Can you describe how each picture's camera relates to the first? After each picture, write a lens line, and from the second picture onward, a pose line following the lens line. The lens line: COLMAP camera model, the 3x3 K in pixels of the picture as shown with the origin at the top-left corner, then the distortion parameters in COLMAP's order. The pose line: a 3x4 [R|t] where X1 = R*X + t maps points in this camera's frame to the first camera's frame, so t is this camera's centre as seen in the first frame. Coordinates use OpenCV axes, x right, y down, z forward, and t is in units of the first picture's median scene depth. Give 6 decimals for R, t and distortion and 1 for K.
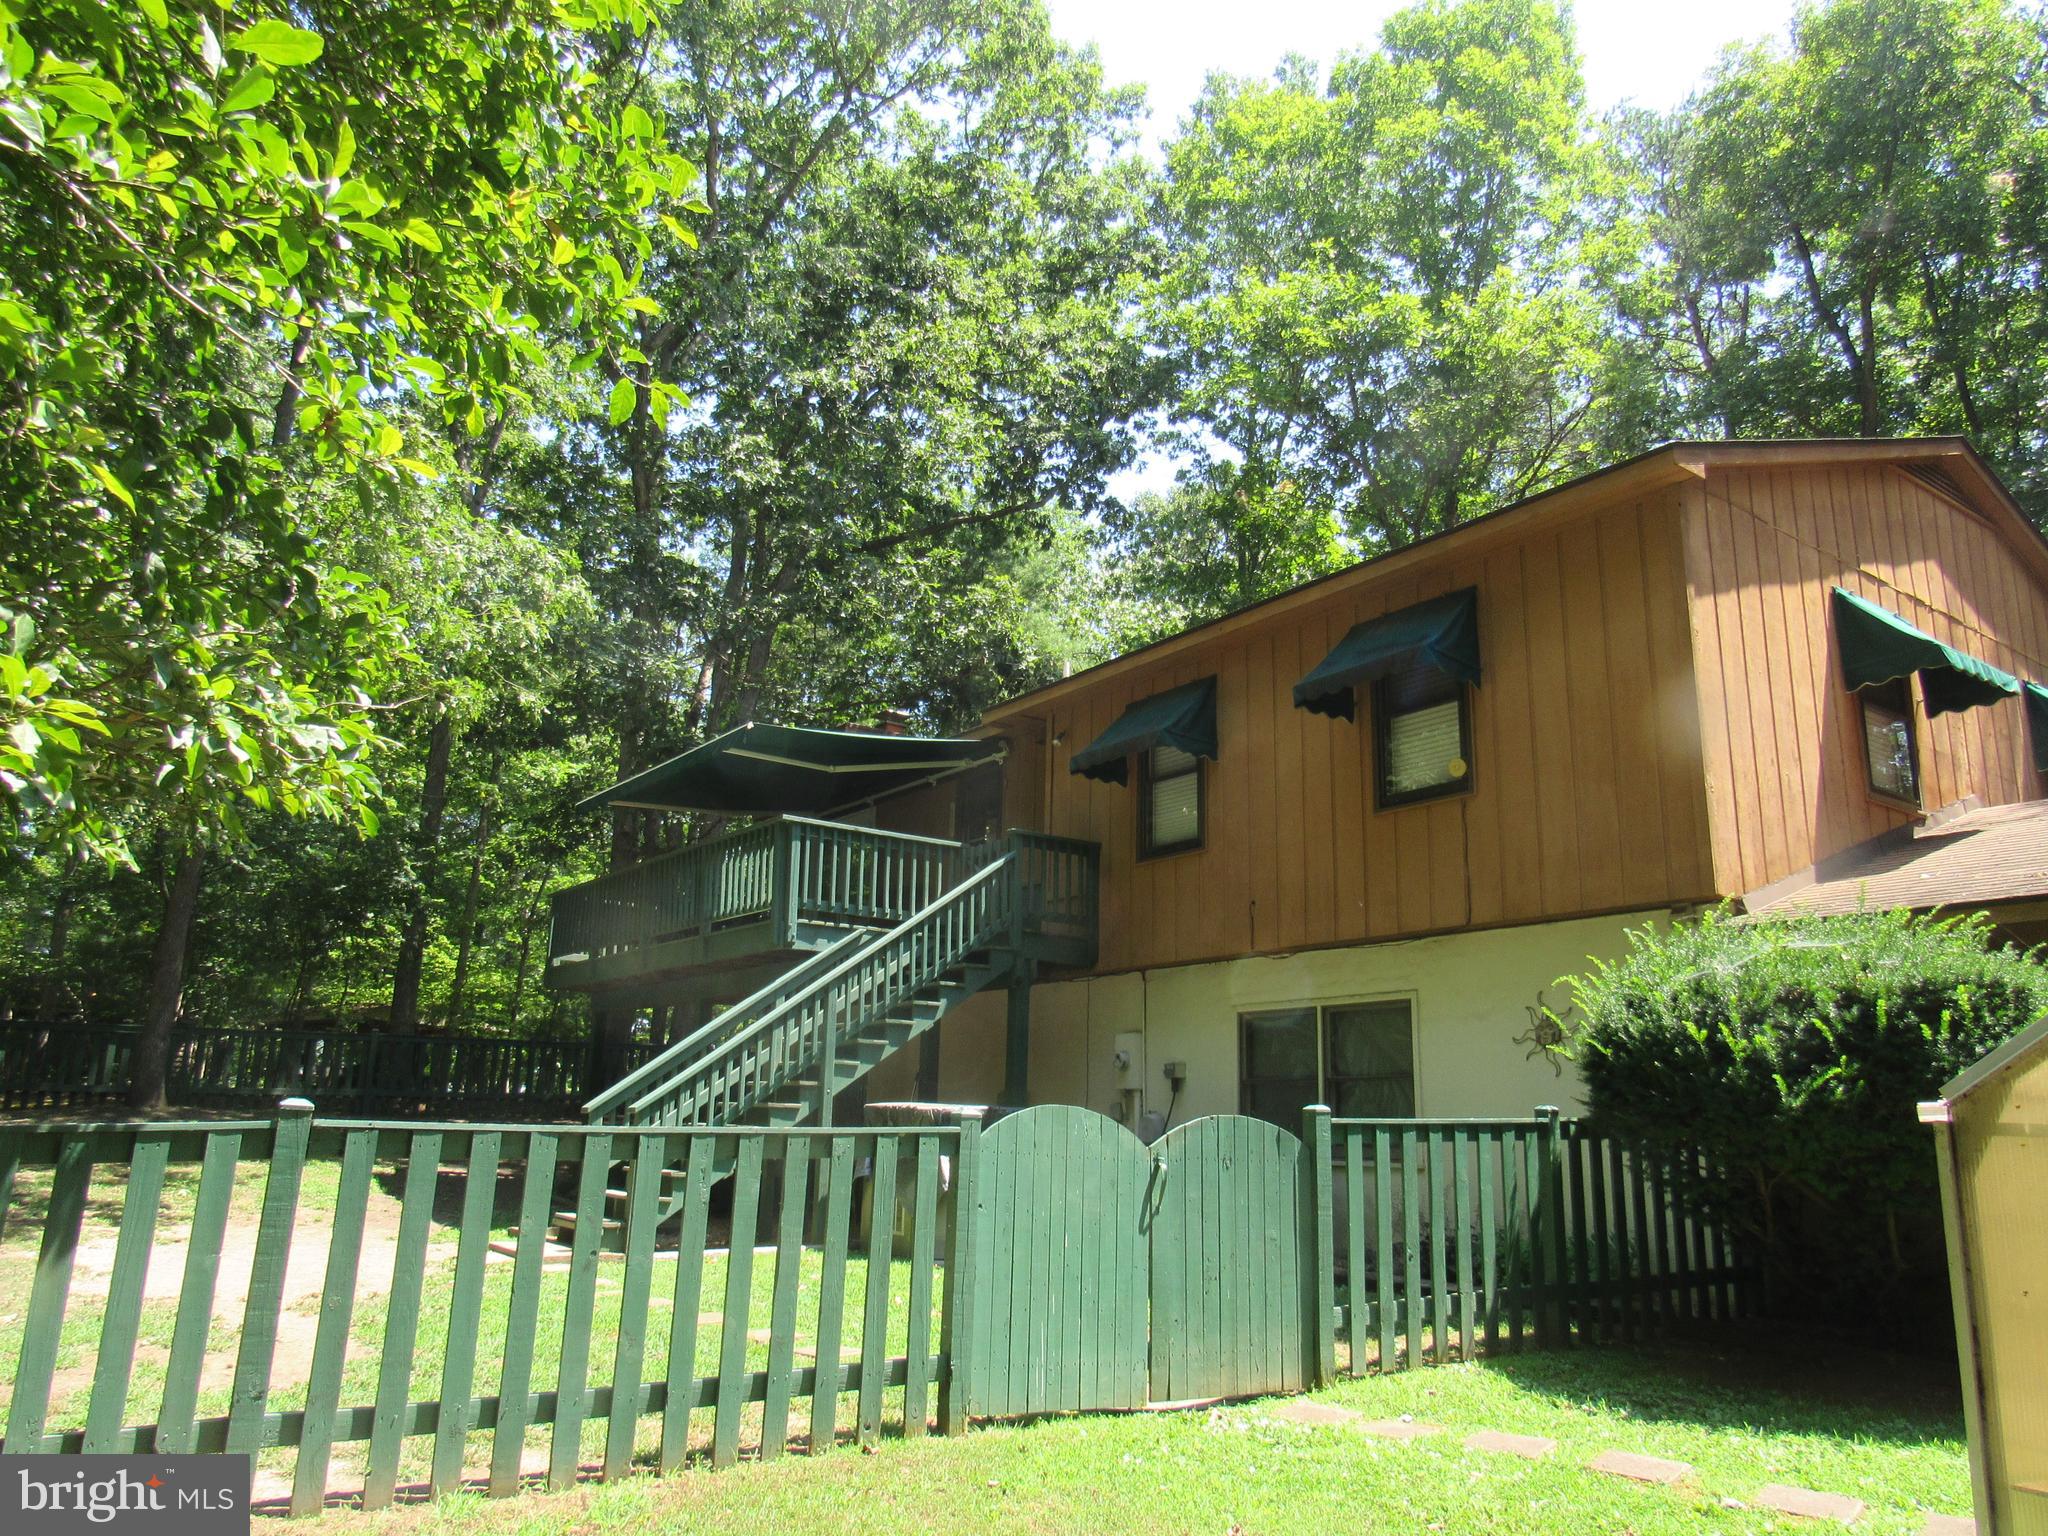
lens RADIAL K [[1448.7, 0, 1027.0], [0, 1448.7, 773.0], [0, 0, 1]] dist [-0.032813, 0.001826]
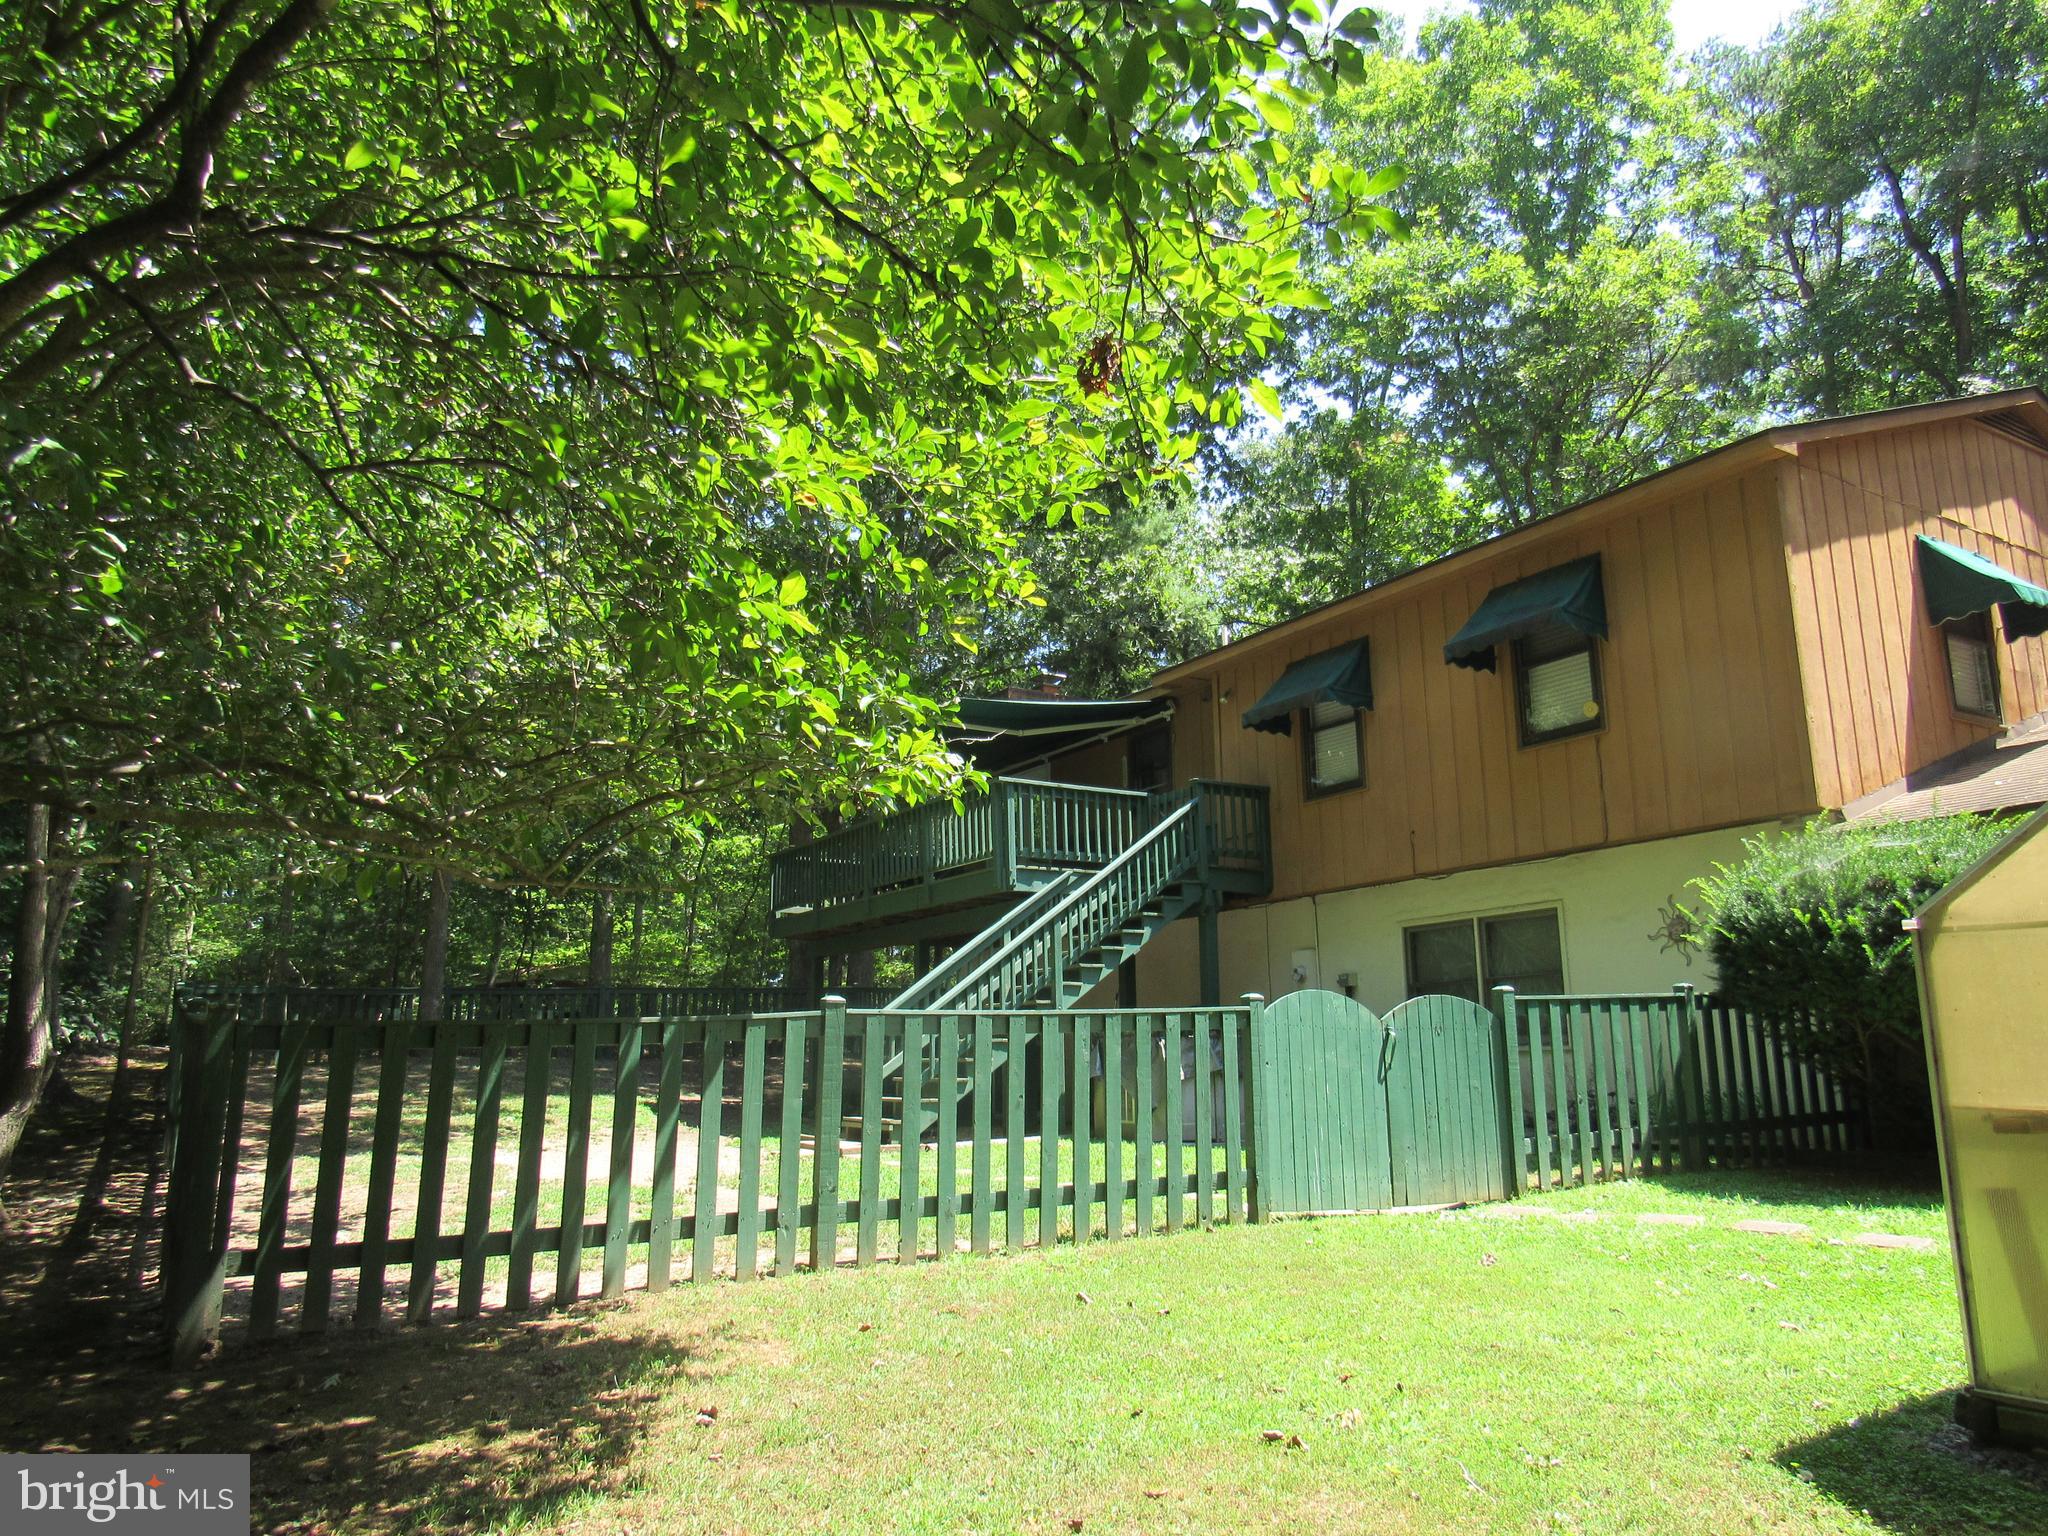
lens RADIAL K [[1467.0, 0, 1031.9], [0, 1467.0, 768.7], [0, 0, 1]] dist [-0.020786, -0.005512]
pose [[0.997018, -0.051313, -0.057645, -0.073755], [0.053413, 0.997941, 0.035504, -0.018151], [0.055705, -0.038477, 0.997706, -0.177114]]
